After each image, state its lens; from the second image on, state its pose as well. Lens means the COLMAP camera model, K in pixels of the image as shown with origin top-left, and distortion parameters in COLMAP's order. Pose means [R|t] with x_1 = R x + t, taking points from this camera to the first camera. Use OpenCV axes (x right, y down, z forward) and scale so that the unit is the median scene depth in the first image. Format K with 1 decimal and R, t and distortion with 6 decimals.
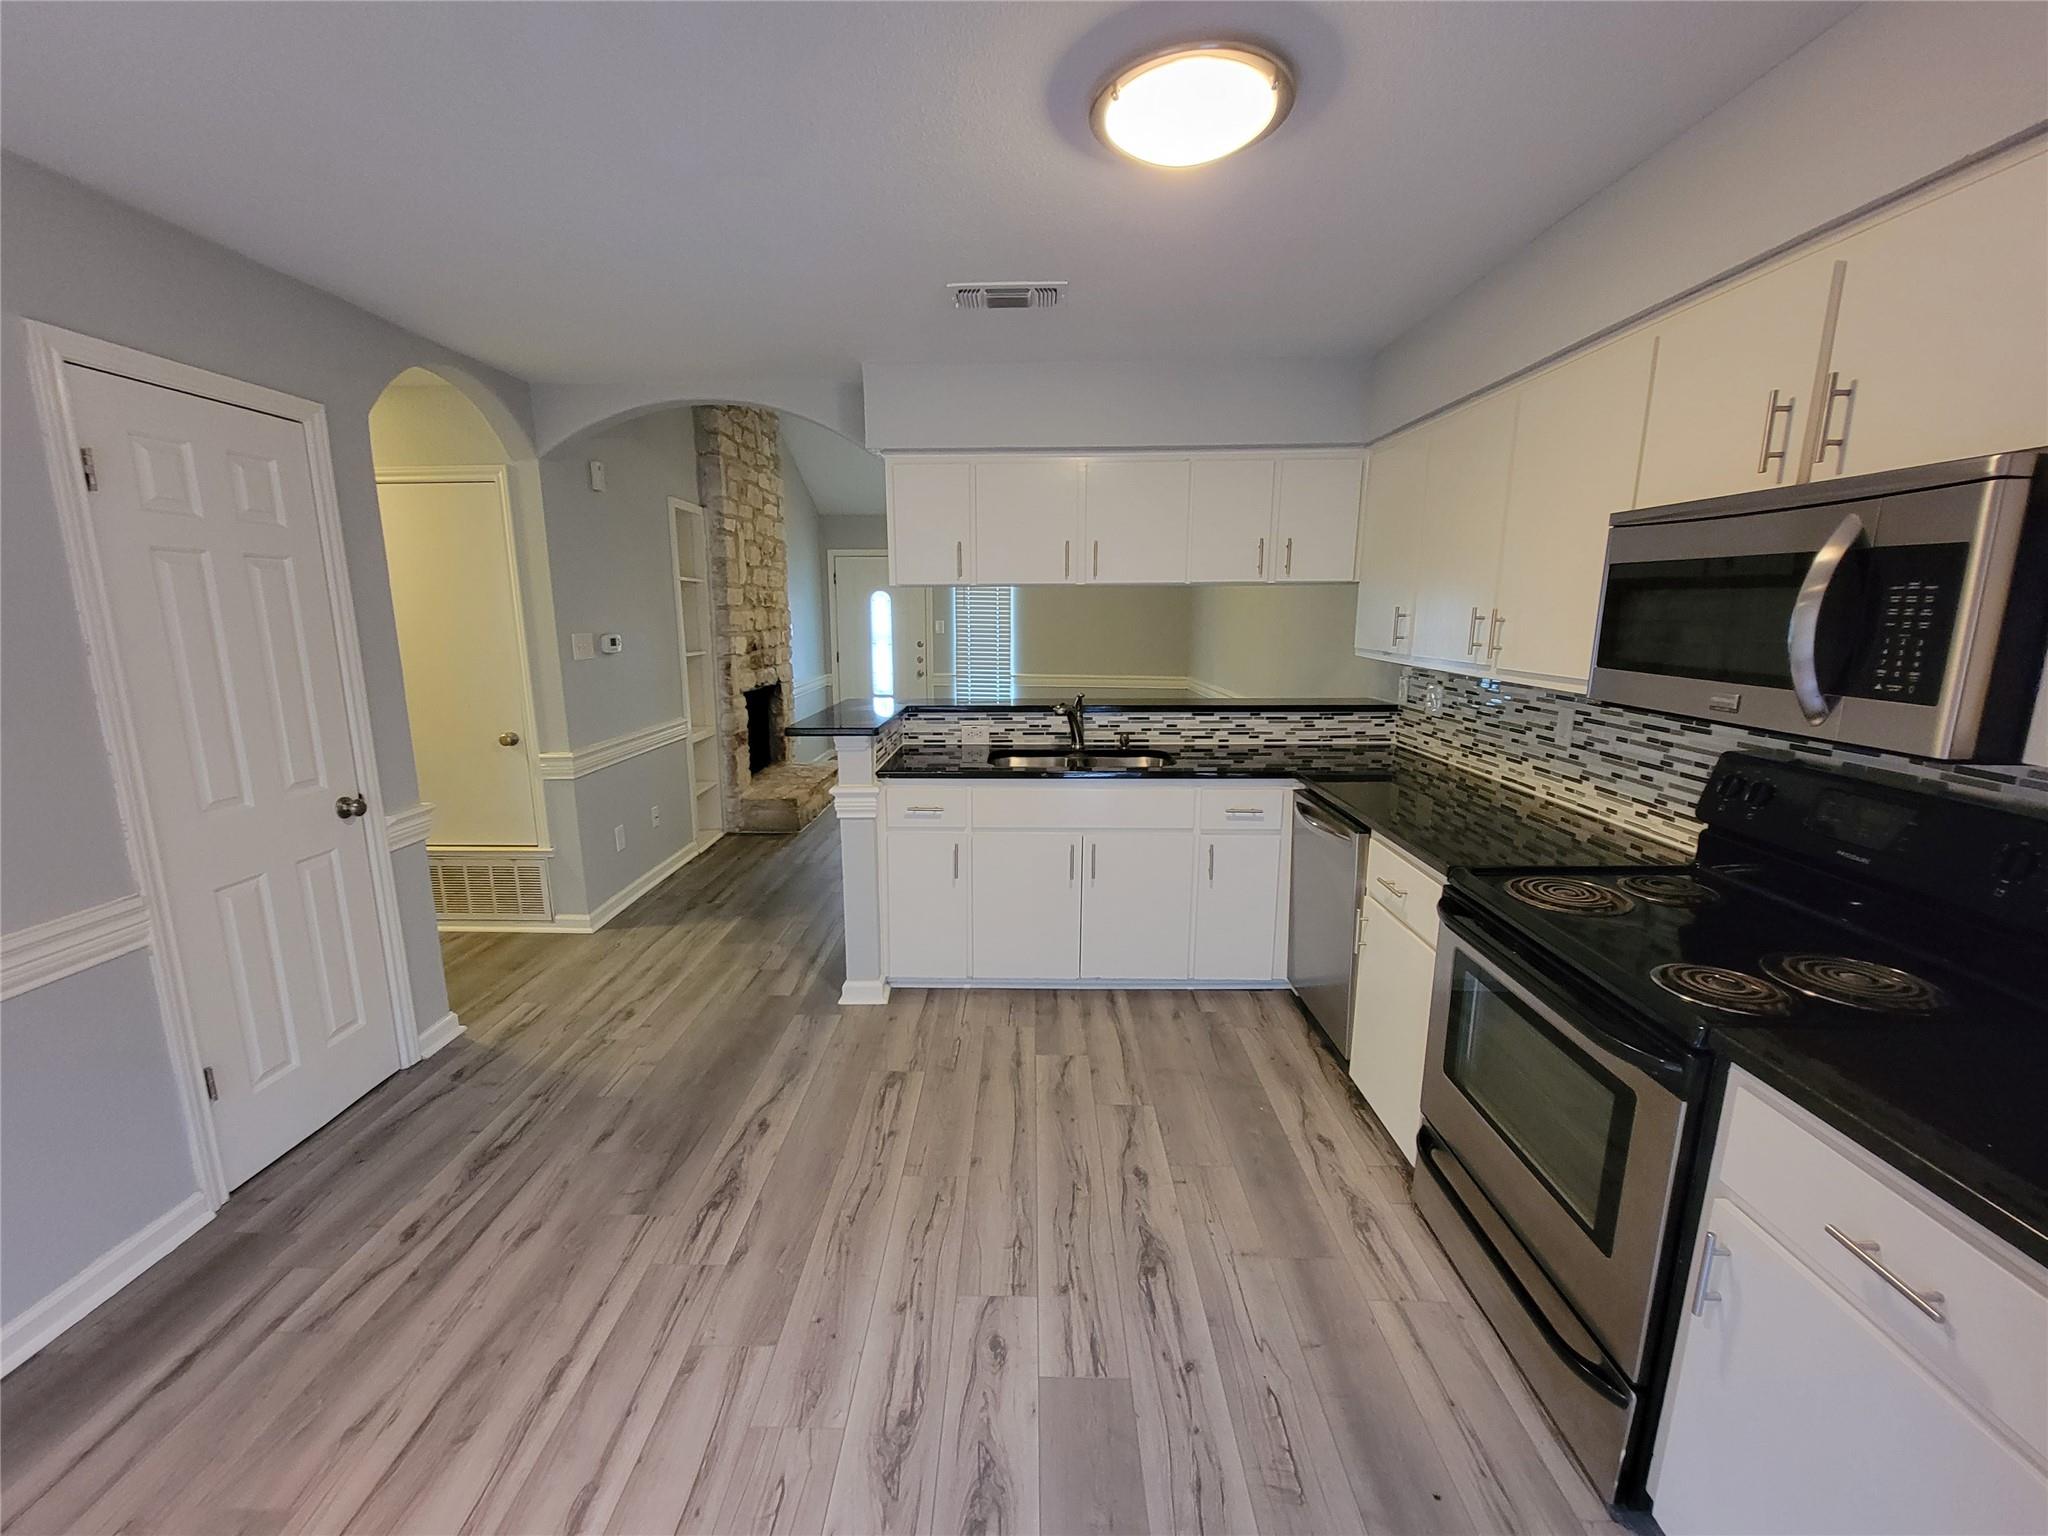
lens RADIAL K [[833.7, 0, 1006.2], [0, 833.7, 772.4], [0, 0, 1]] dist [-0.002949, -0.000290]
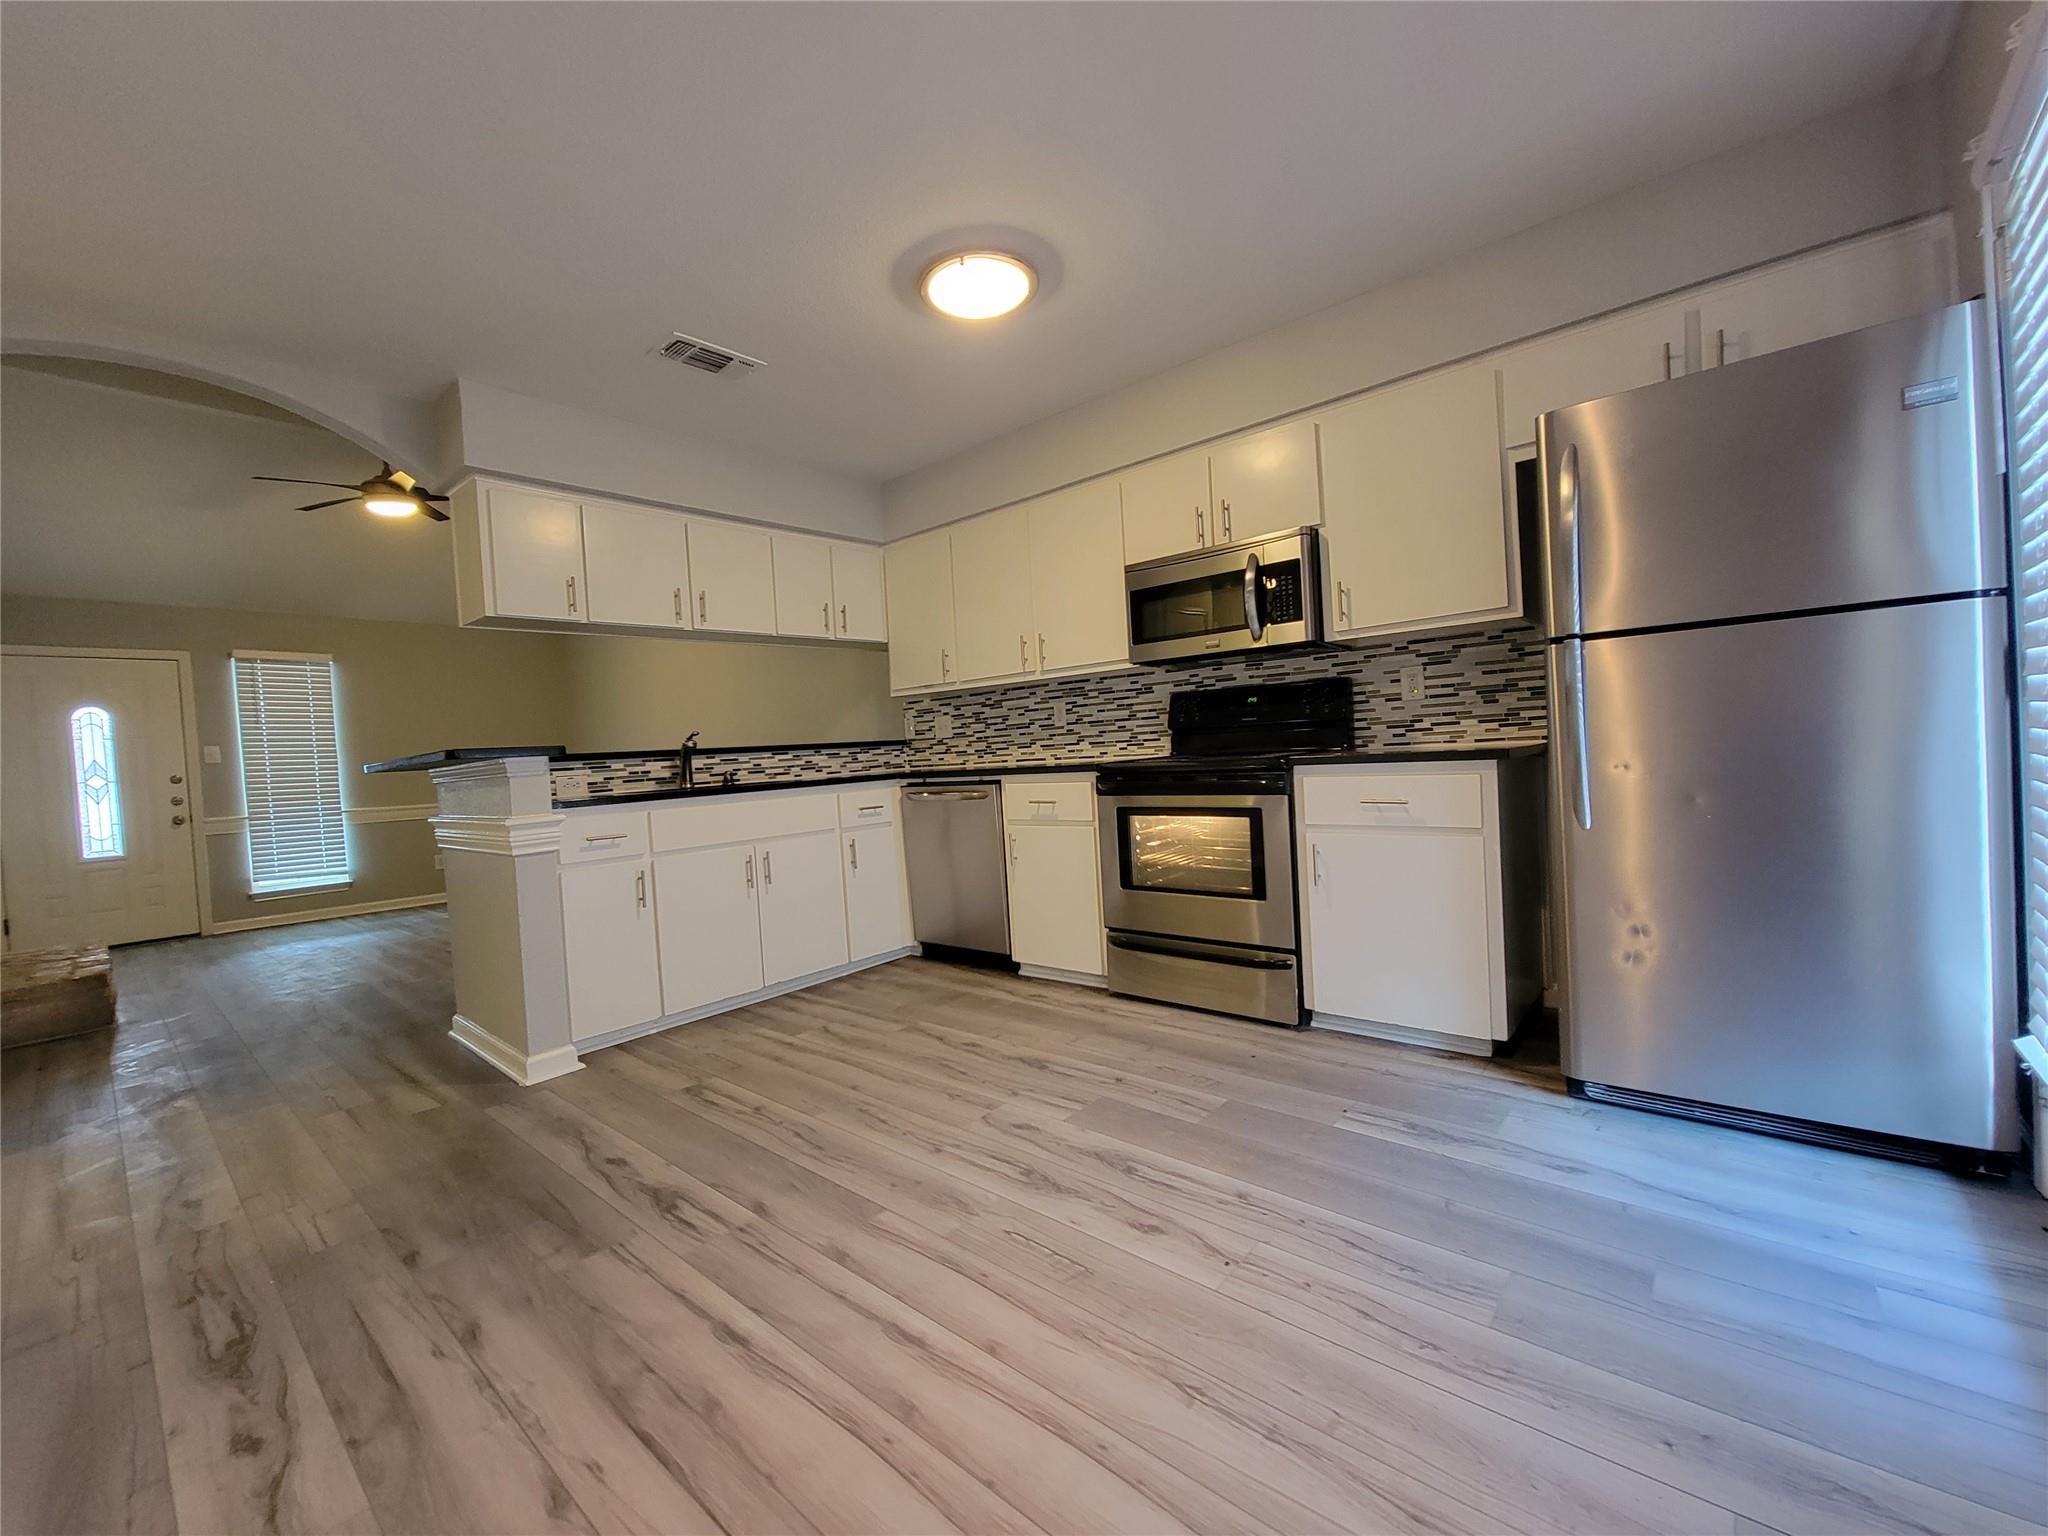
lens RADIAL K [[830.8, 0, 1006.7], [0, 830.8, 771.4], [0, 0, 1]] dist [-0.002064, -0.000449]
pose [[0.641368, -0.055014, 0.765258, -0.642622], [0.205841, 0.973197, -0.102554, 0.198121], [-0.739105, 0.223296, 0.635502, 0.070832]]
